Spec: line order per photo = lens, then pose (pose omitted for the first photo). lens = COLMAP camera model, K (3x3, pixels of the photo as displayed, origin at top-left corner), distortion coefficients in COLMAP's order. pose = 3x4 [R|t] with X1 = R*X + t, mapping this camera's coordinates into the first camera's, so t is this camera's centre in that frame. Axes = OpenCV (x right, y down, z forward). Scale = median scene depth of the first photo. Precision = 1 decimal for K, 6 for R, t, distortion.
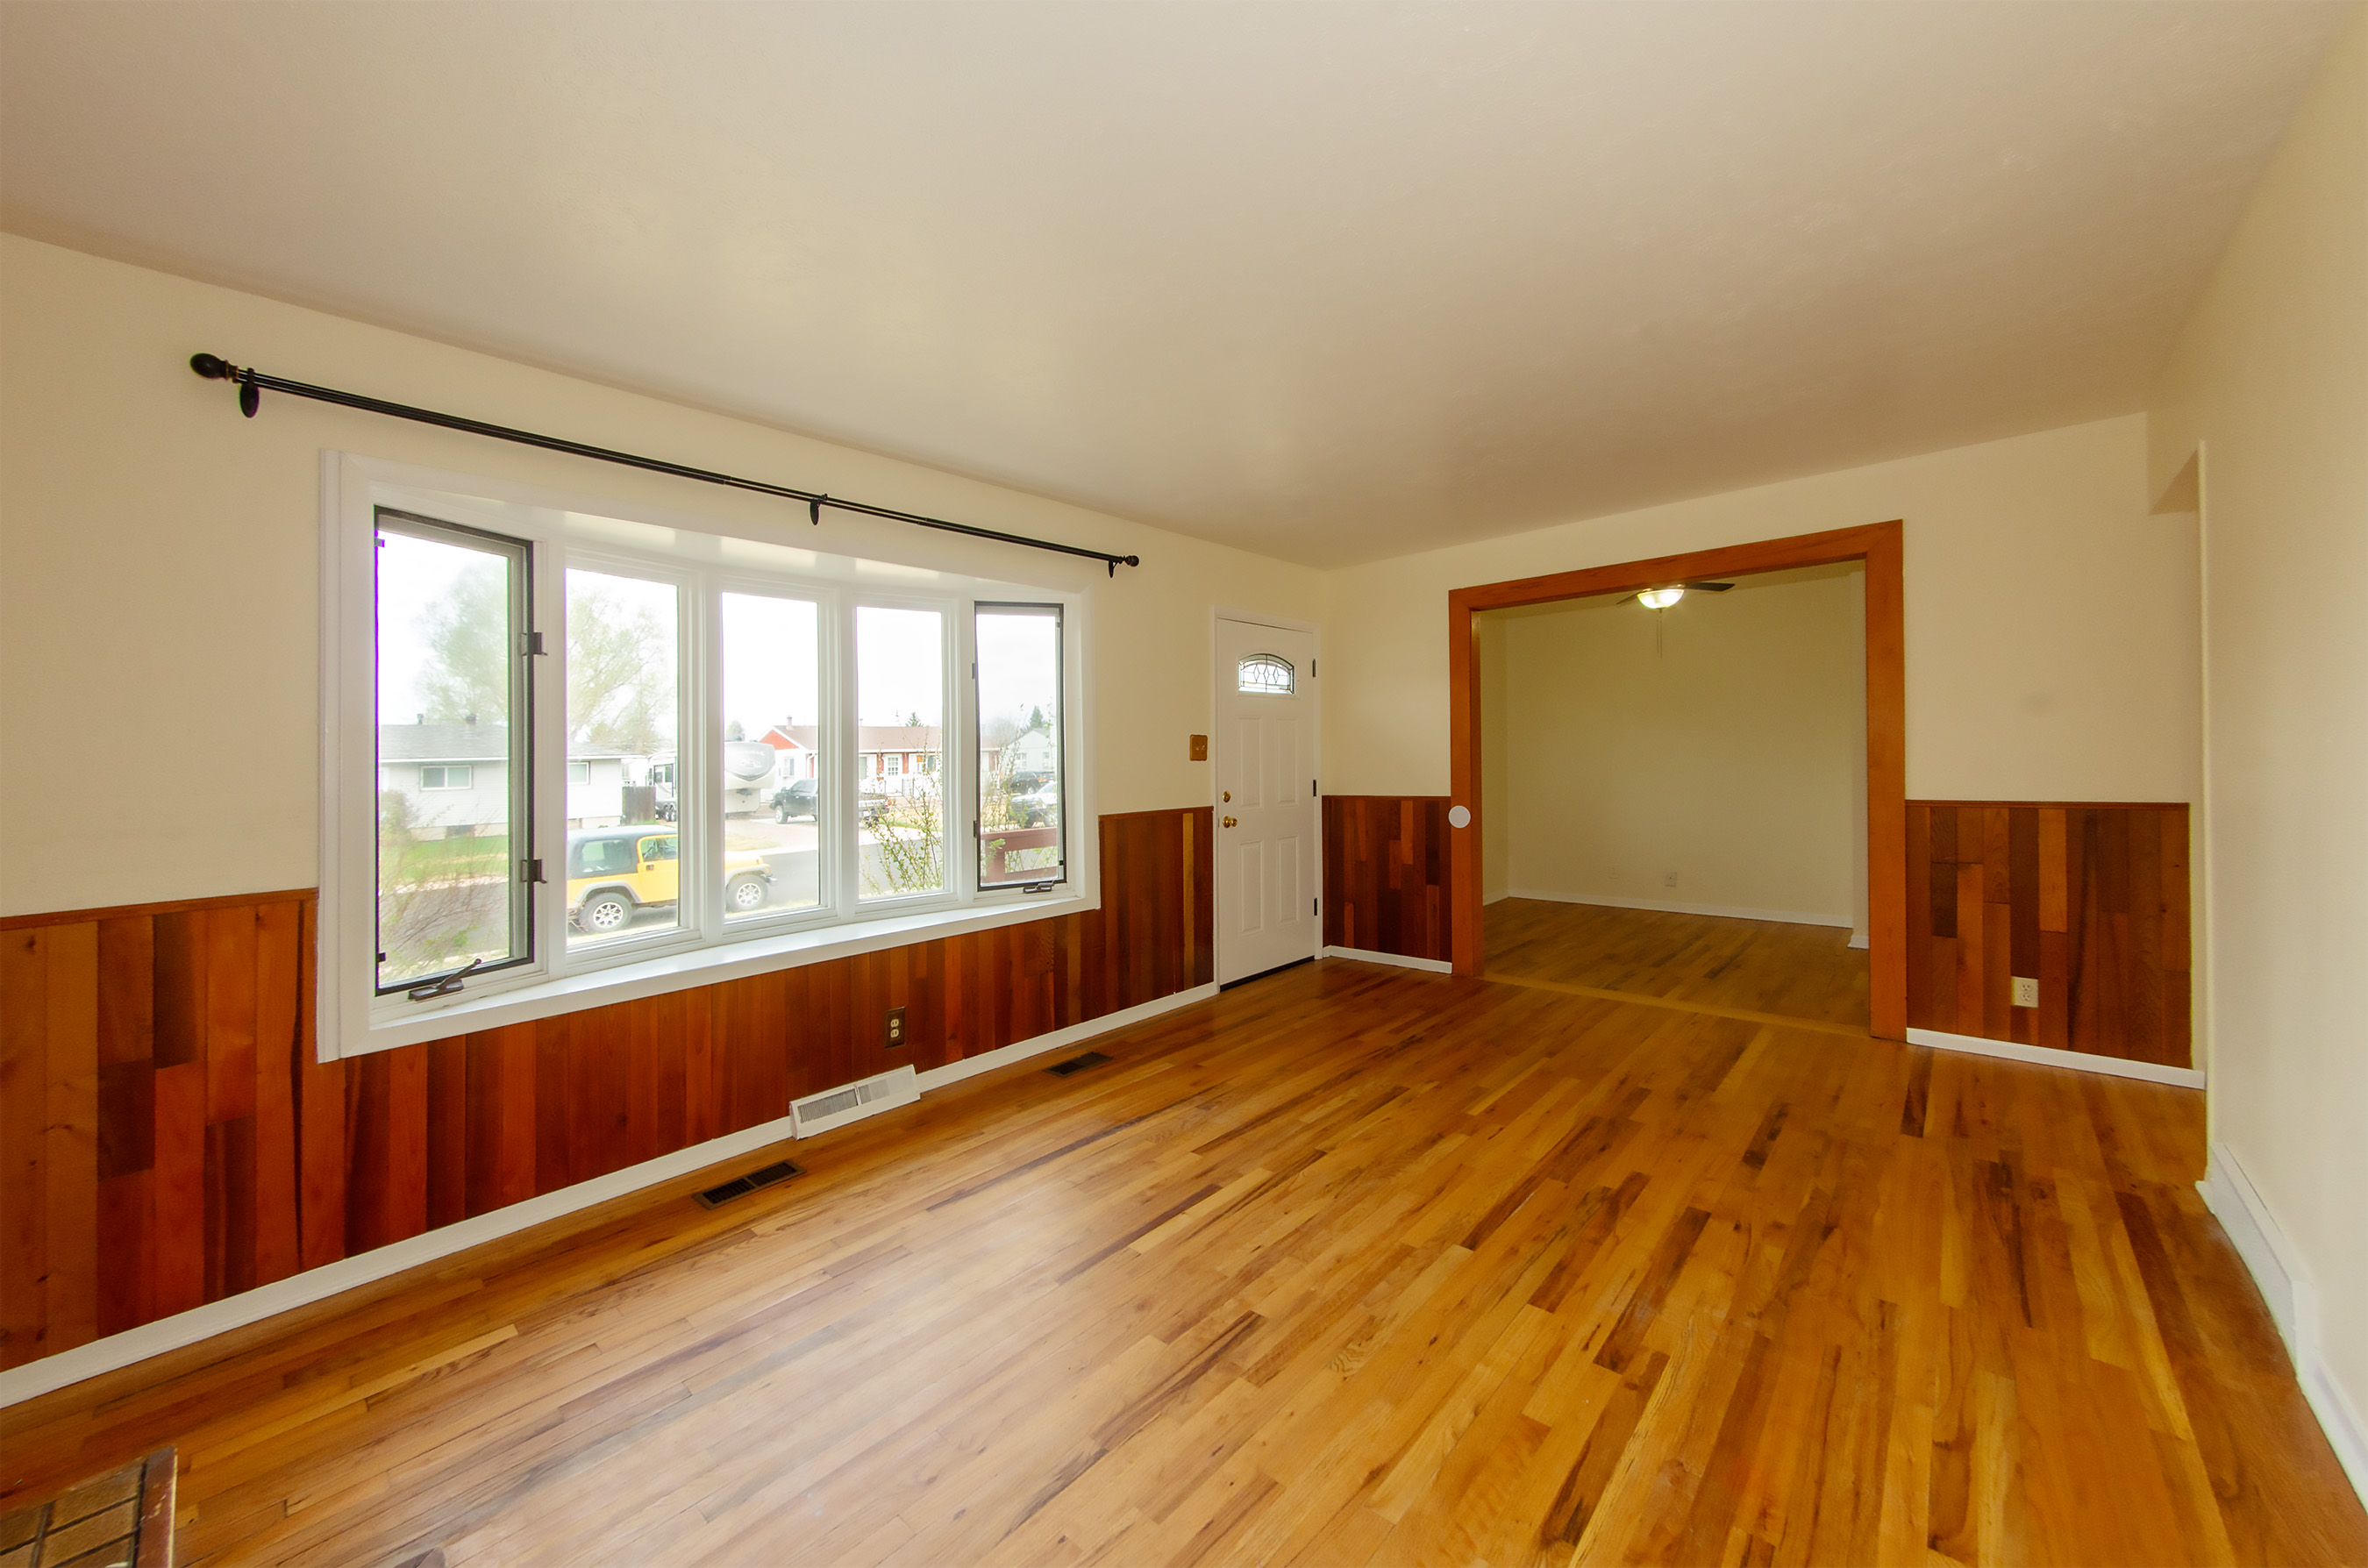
lens RADIAL K [[865.1, 0, 1181.4], [0, 865.1, 793.8], [0, 0, 1]] dist [0.000831, 0.000114]
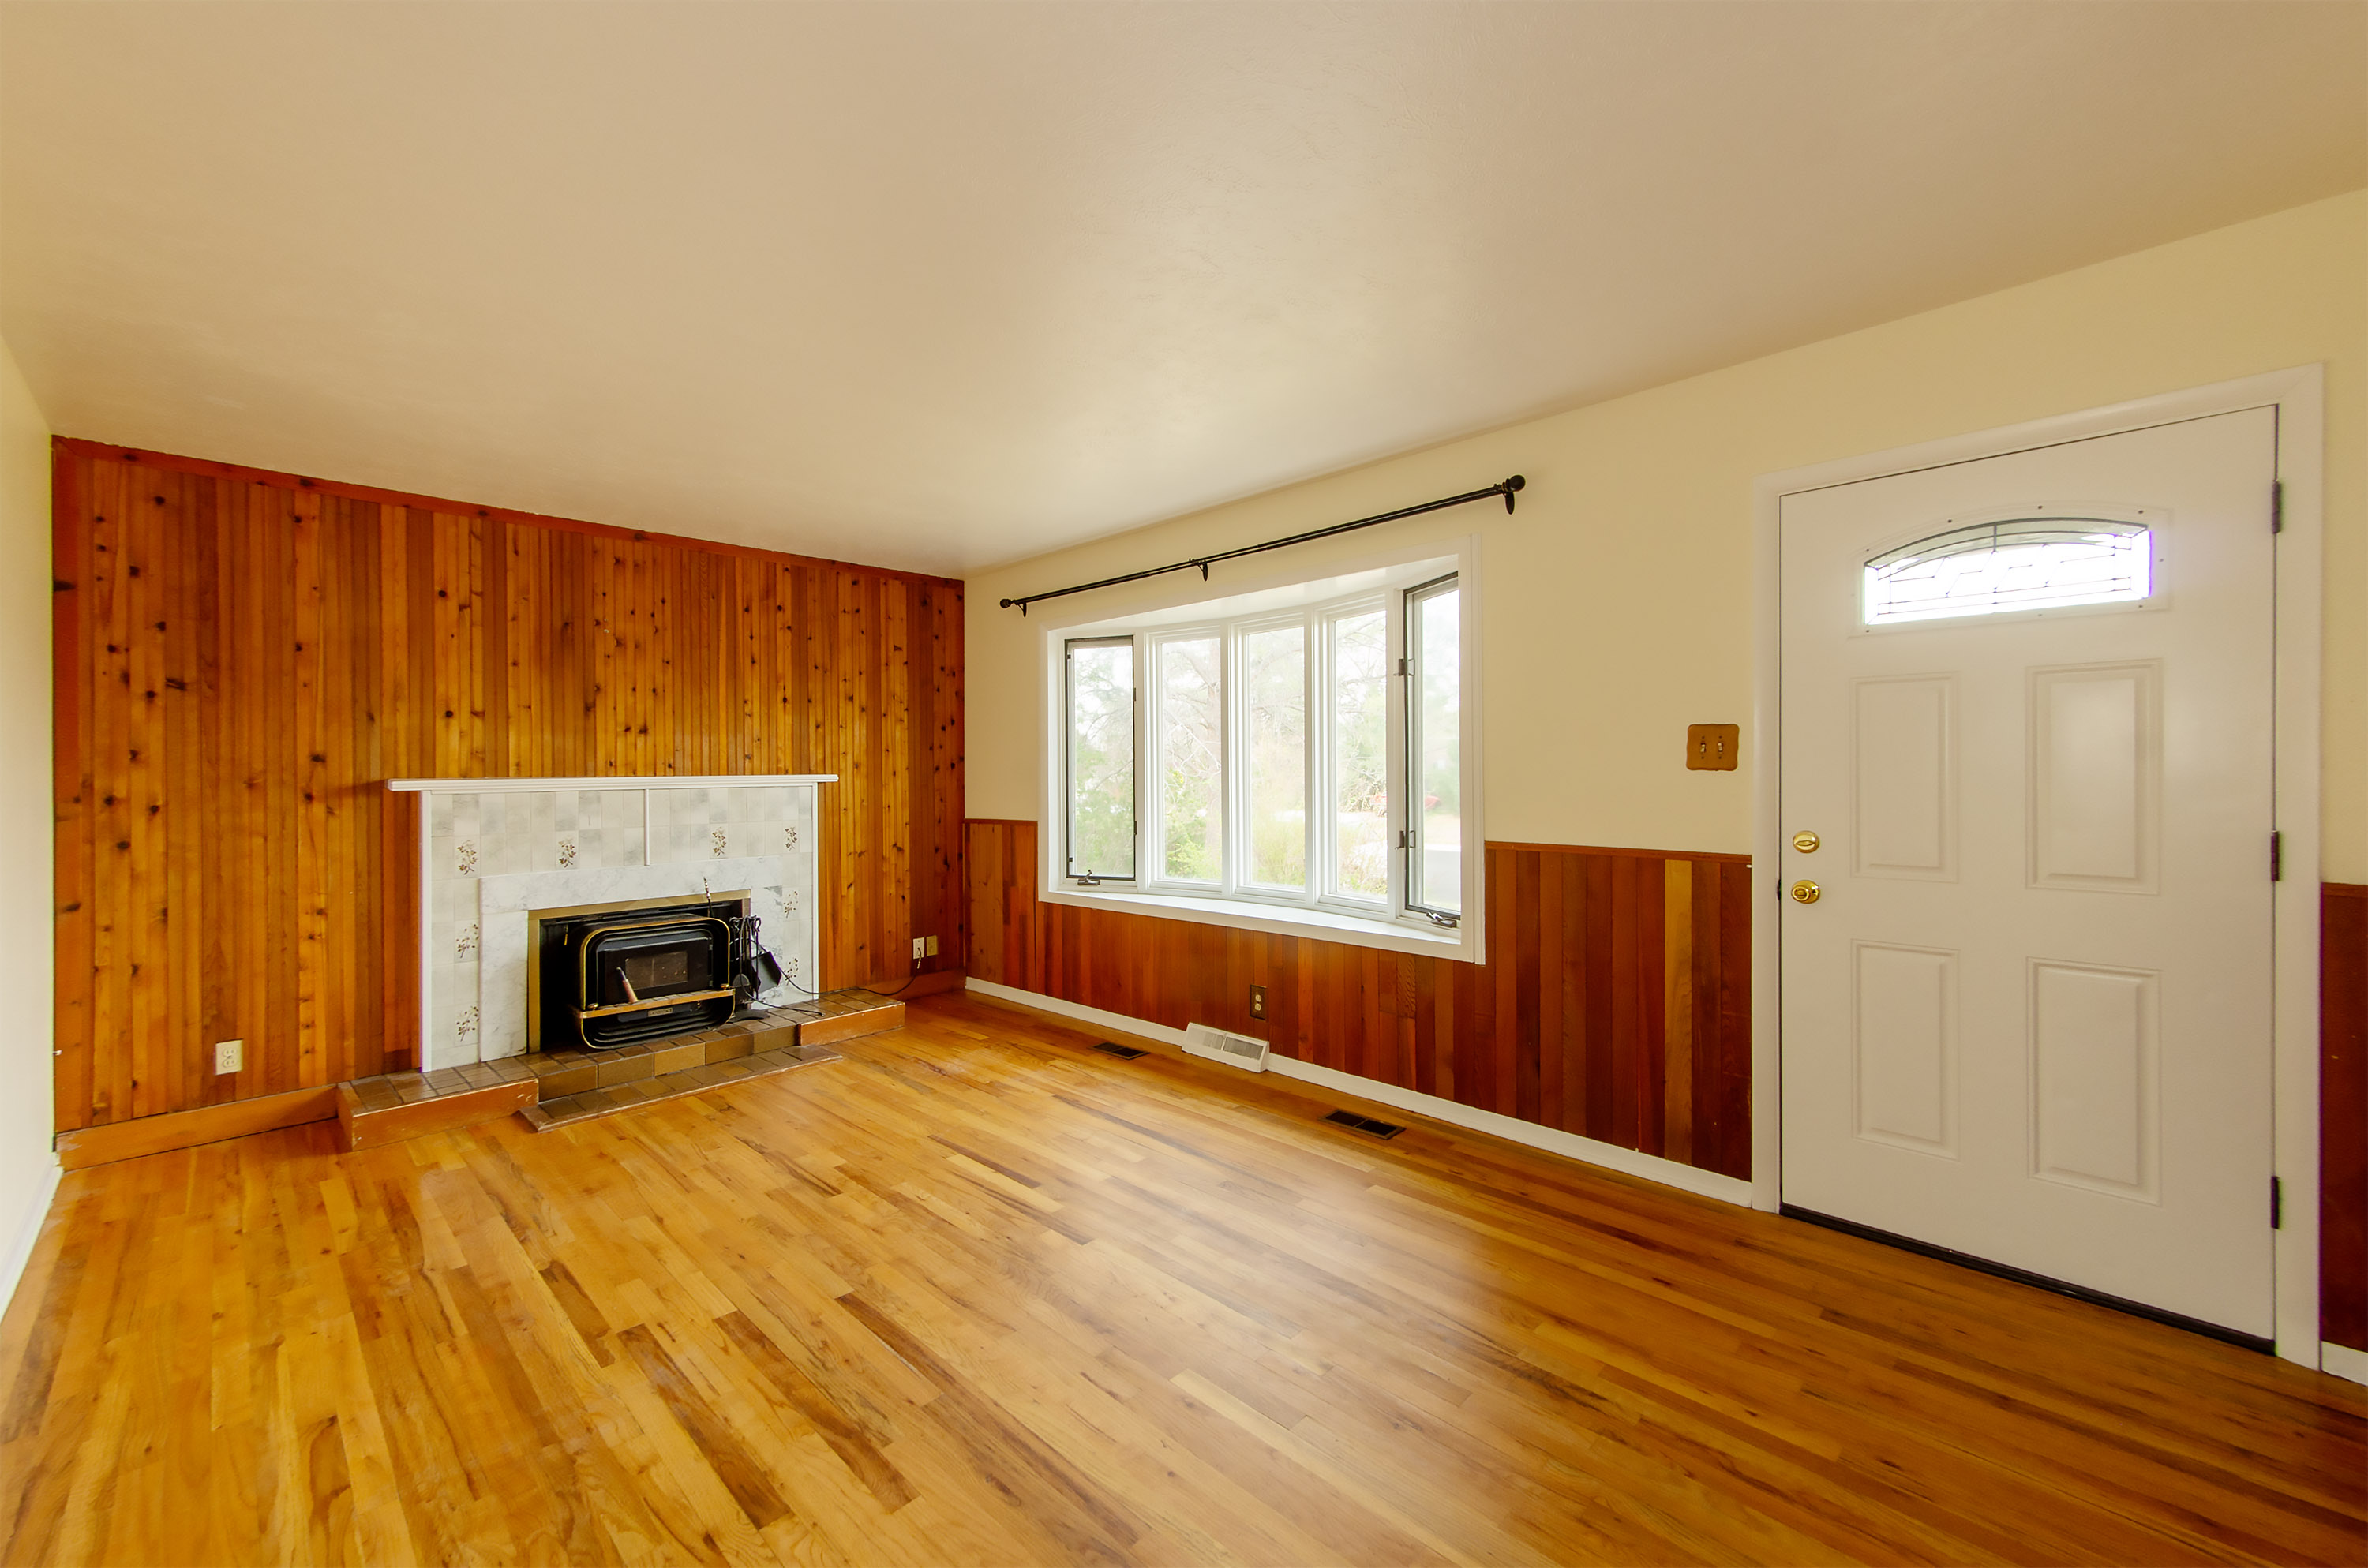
lens RADIAL K [[954.4, 0, 1170.1], [0, 954.4, 775.1], [0, 0, 1]] dist [0.018187, -0.000020]
pose [[-0.049867, 0.032514, -0.998226, 1.144718], [-0.024972, 0.999117, 0.033791, -0.082011], [0.998444, 0.026613, -0.049011, 1.180394]]
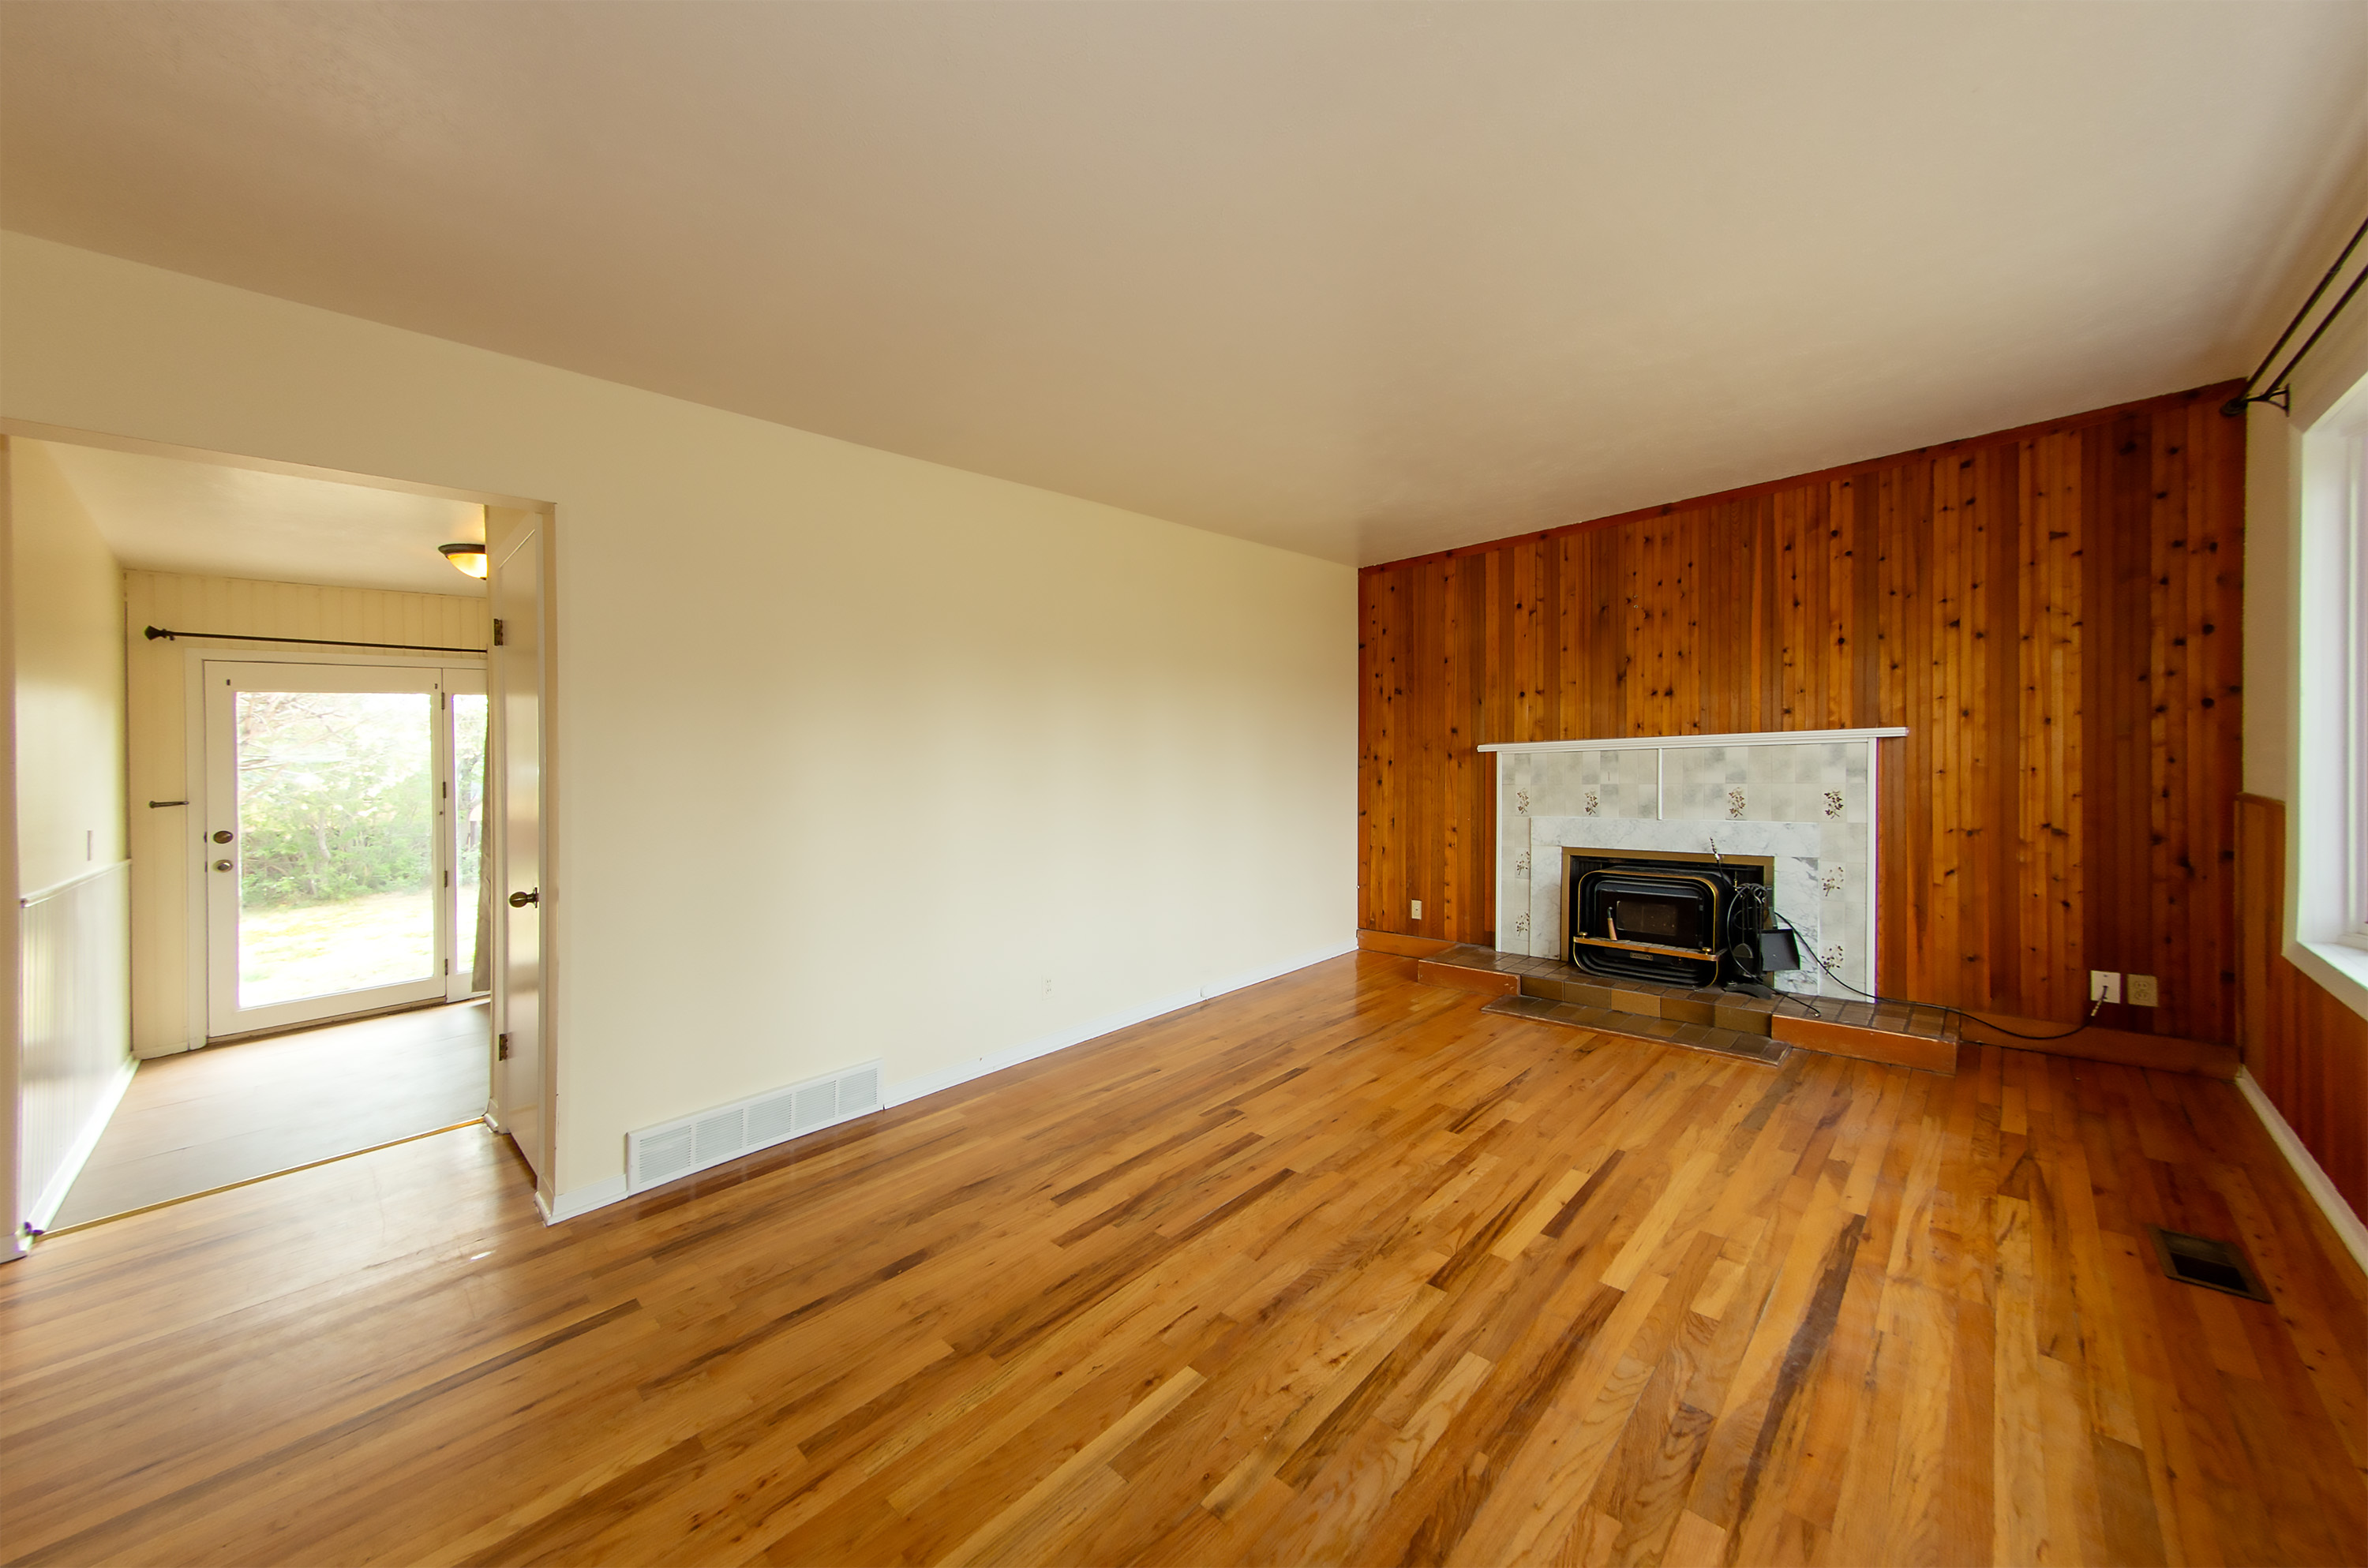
lens RADIAL K [[843.2, 0, 1174.9], [0, 843.2, 756.3], [0, 0, 1]] dist [0.019223, 0.000049]
pose [[-0.997326, 0.064405, 0.034536, 0.347397], [0.065565, 0.997283, 0.033583, -0.075647], [-0.032279, 0.035757, -0.998839, 1.808946]]
